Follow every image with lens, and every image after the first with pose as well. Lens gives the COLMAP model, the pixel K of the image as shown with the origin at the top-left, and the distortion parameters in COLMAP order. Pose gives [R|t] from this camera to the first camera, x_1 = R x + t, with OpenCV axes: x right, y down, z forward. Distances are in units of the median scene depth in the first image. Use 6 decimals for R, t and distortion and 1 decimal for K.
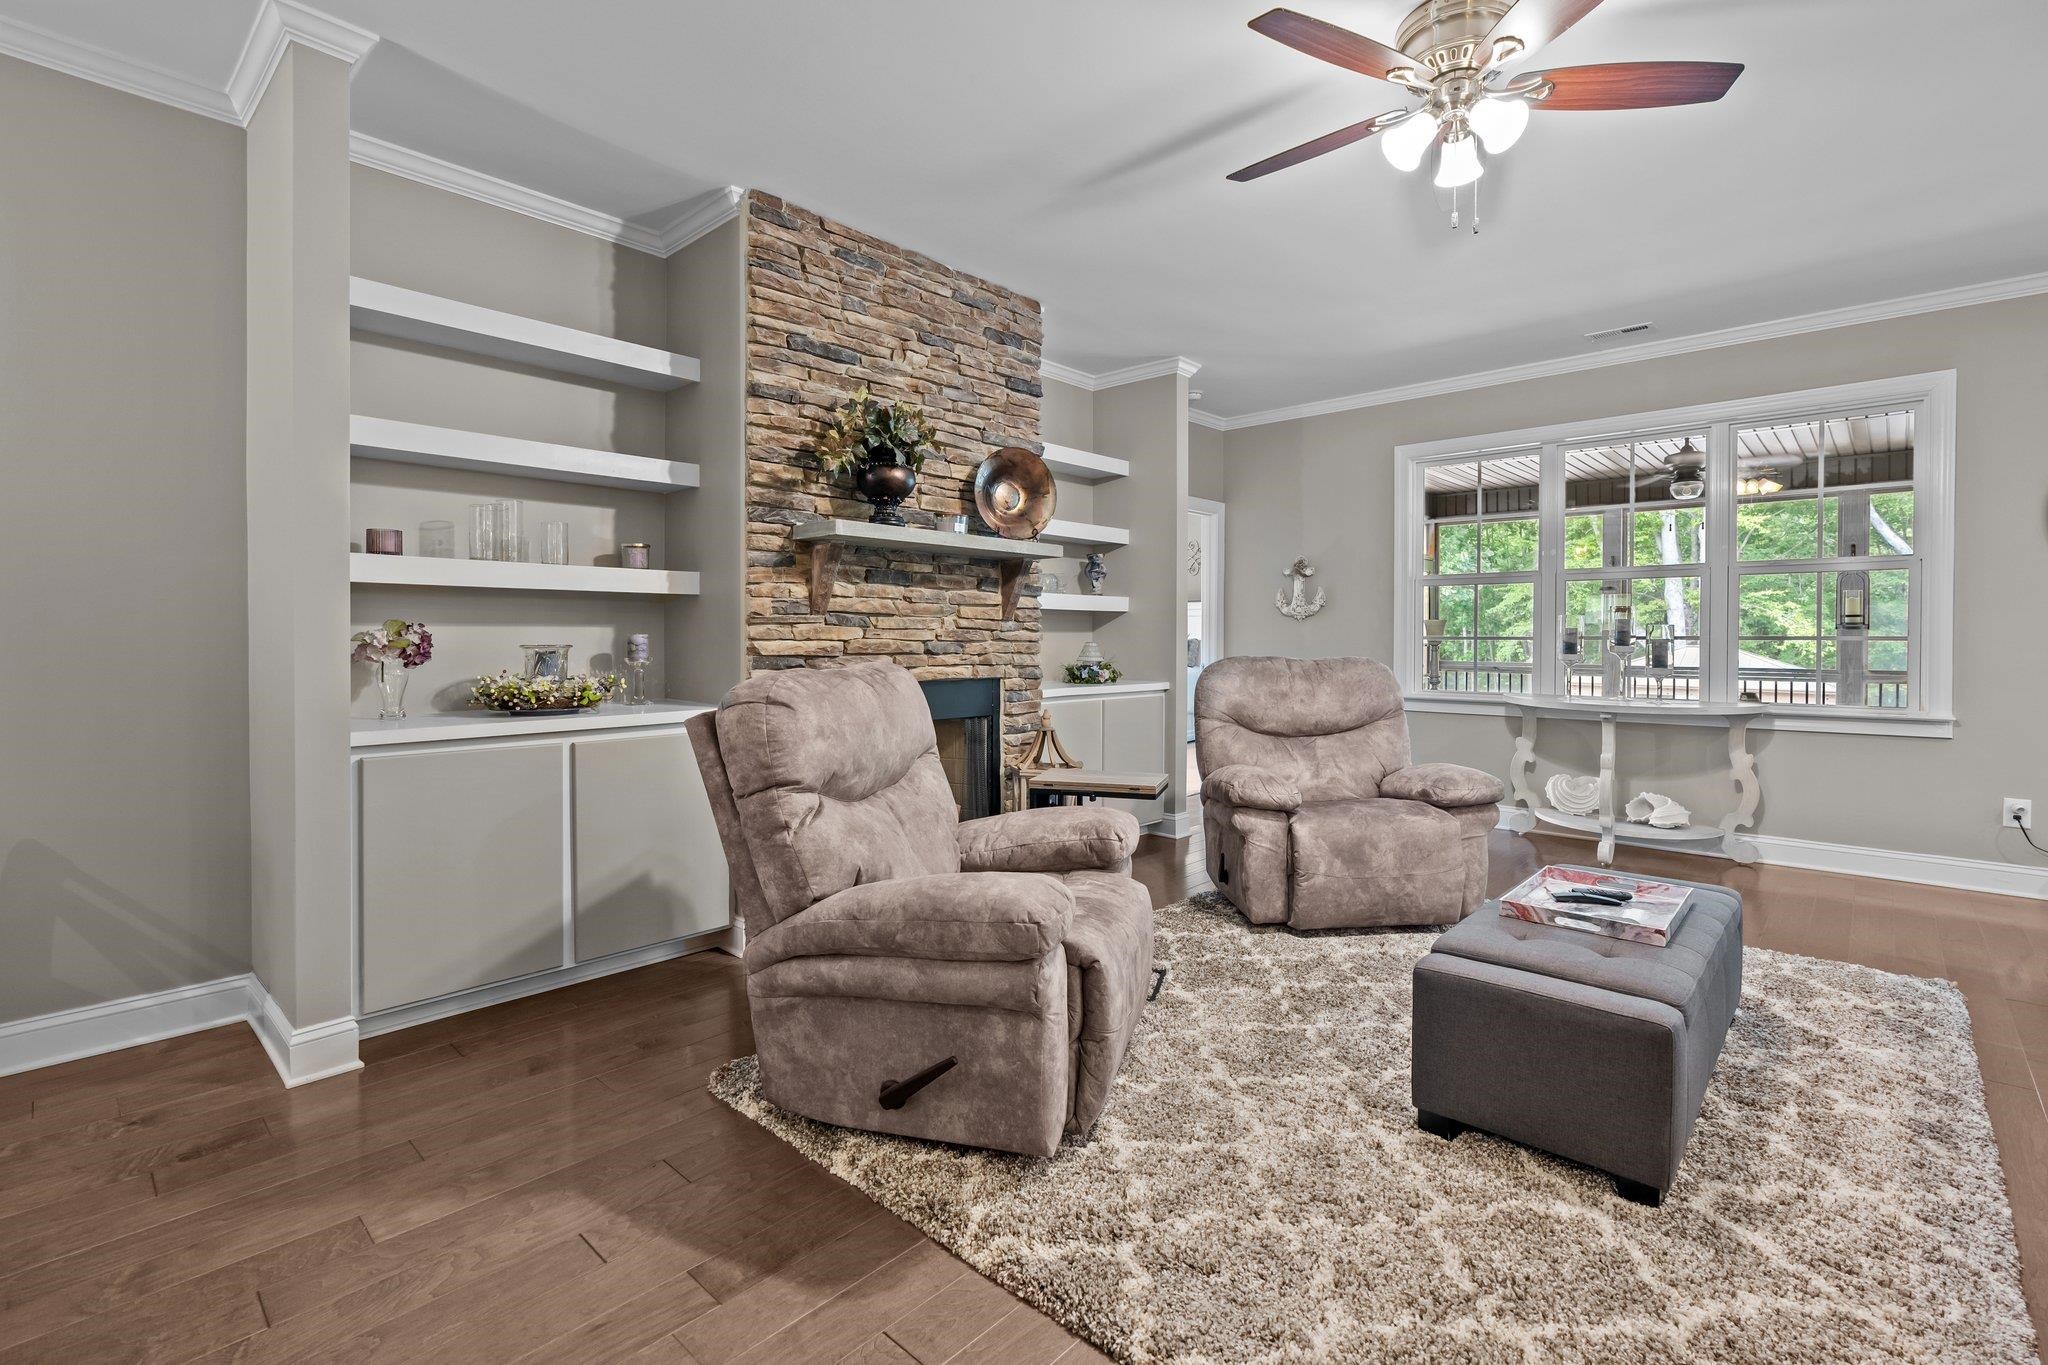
lens RADIAL K [[933.1, 0, 1021.7], [0, 933.1, 651.4], [0, 0, 1]] dist [-0.015017, -0.000080]
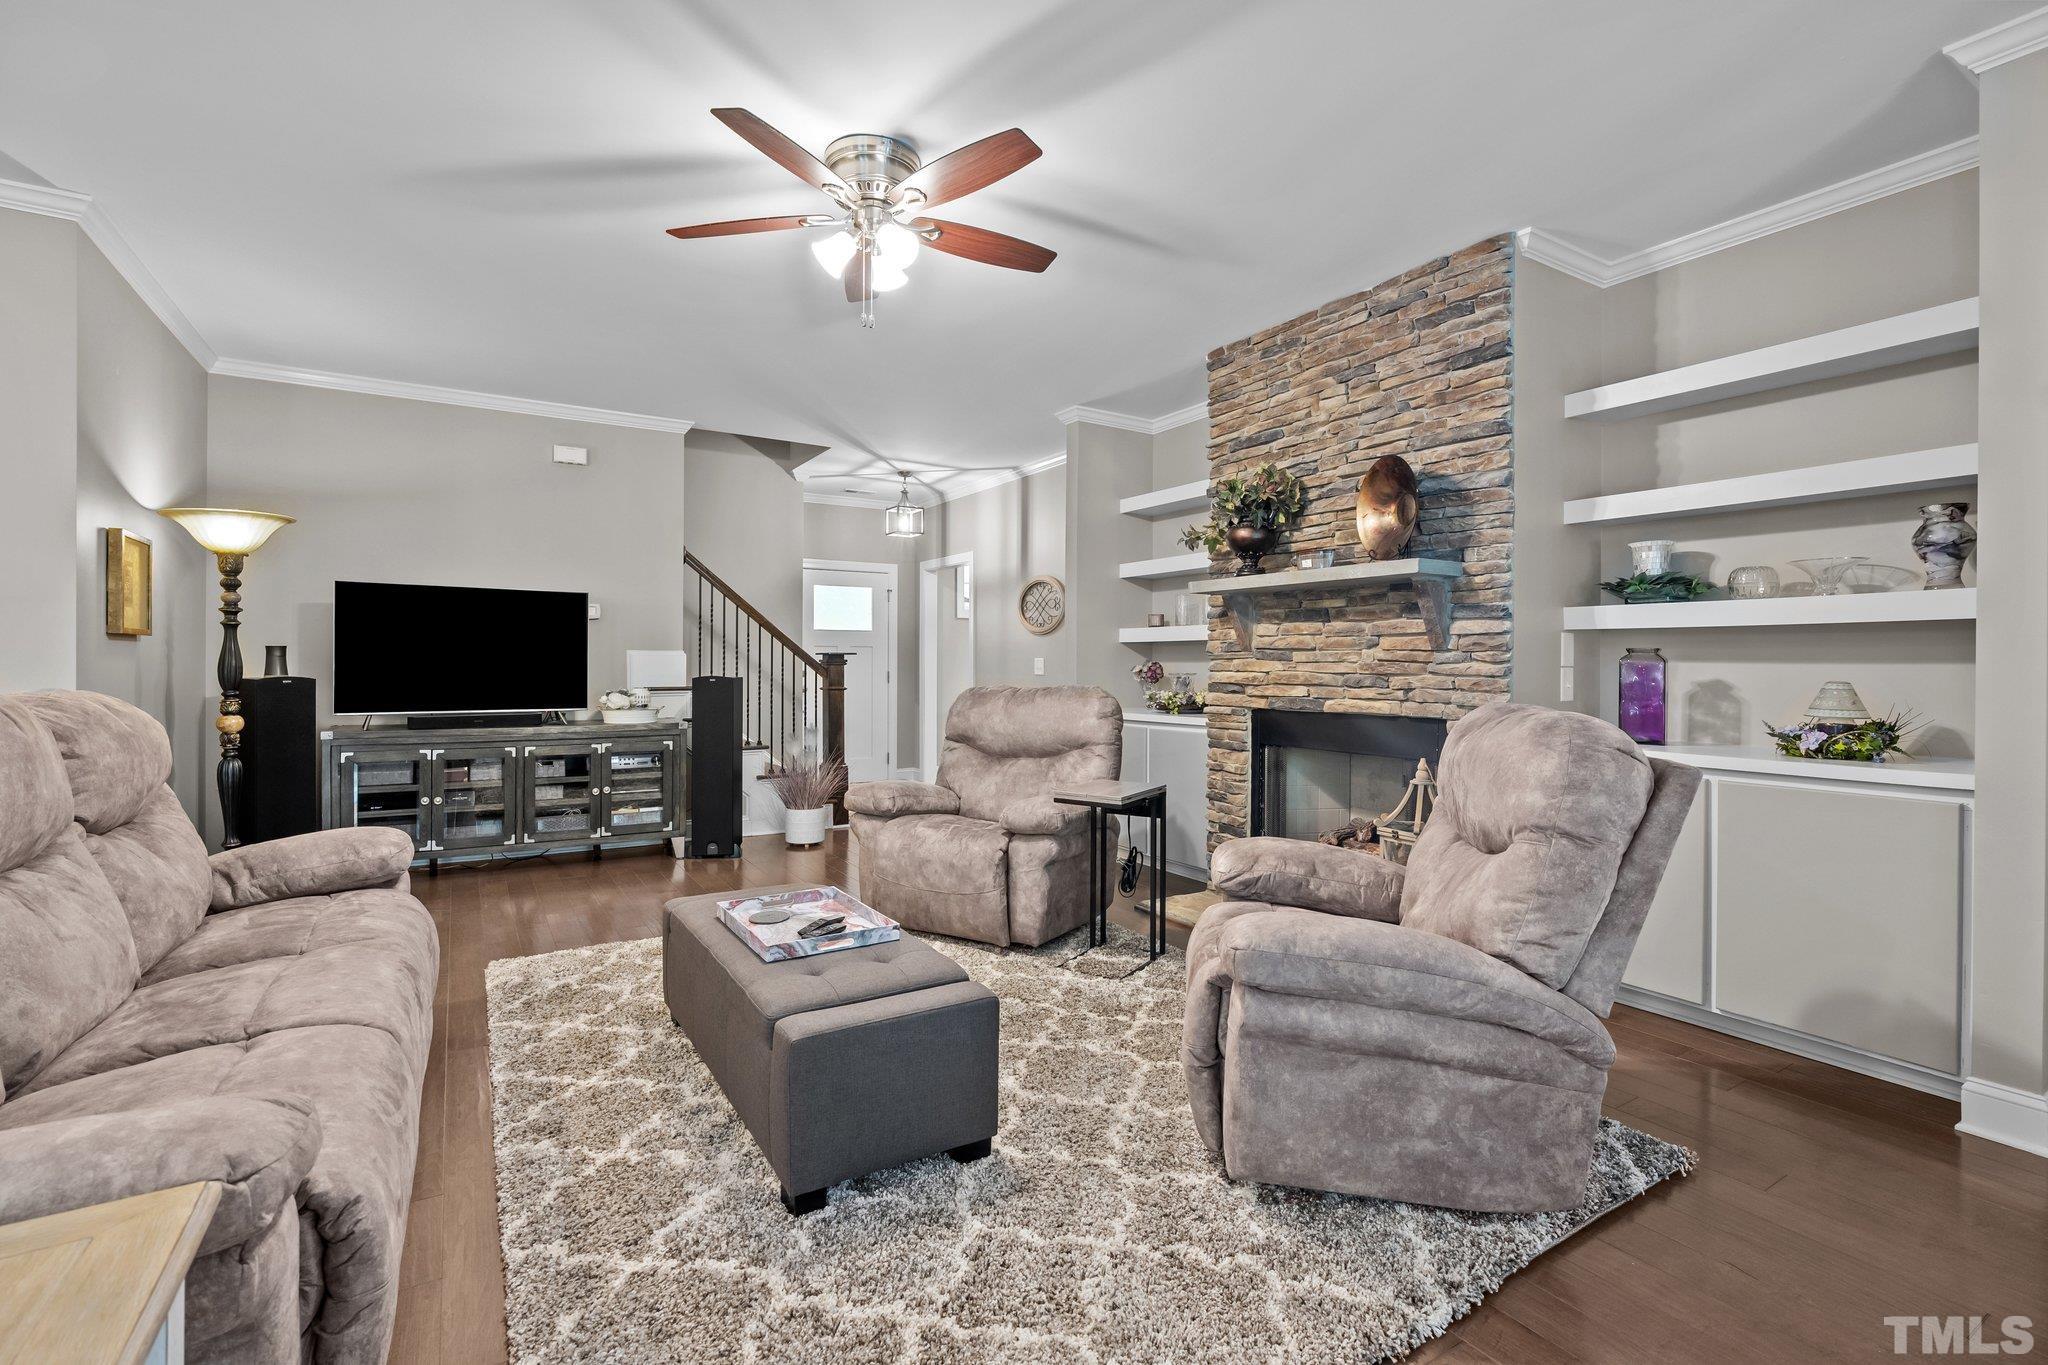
lens RADIAL K [[925.9, 0, 1017.6], [0, 925.9, 668.7], [0, 0, 1]] dist [-0.001881, 0.000776]
pose [[-0.272299, 0.001037, -0.962212, 0.985182], [-0.017002, 0.999838, 0.005889, -0.016686], [0.962063, 0.017963, -0.272237, 0.952260]]
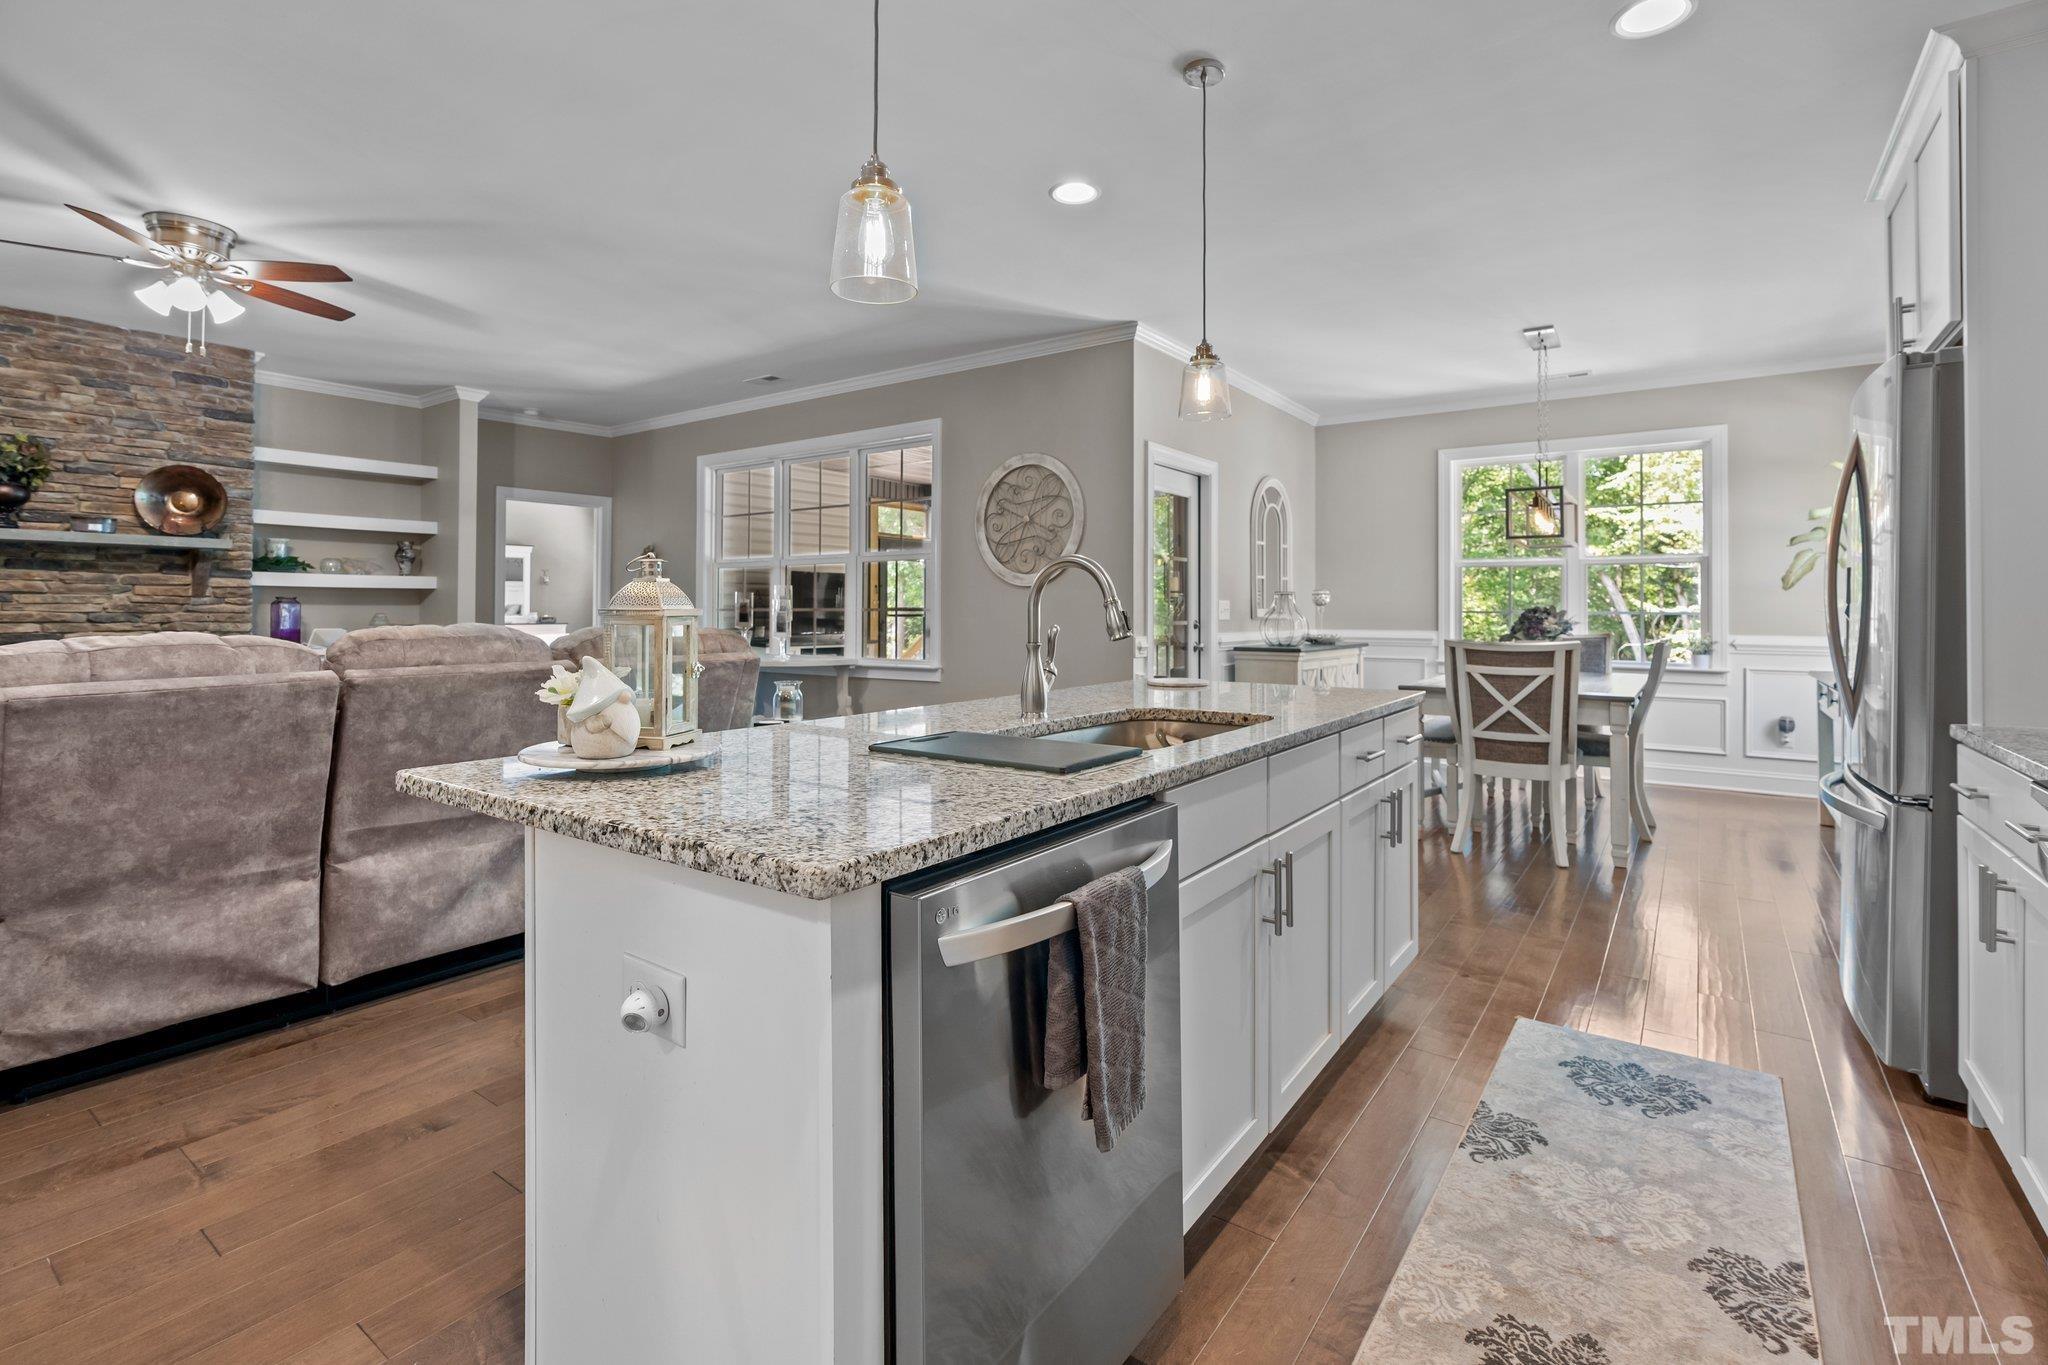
lens RADIAL K [[941.4, 0, 1019.2], [0, 941.4, 597.8], [0, 0, 1]] dist [-0.001333, 0.000182]
pose [[0.992079, 0.001928, 0.125601, 1.046130], [0.001168, 0.999697, -0.024573, 0.002272], [-0.125611, 0.024525, 0.991776, -0.479526]]
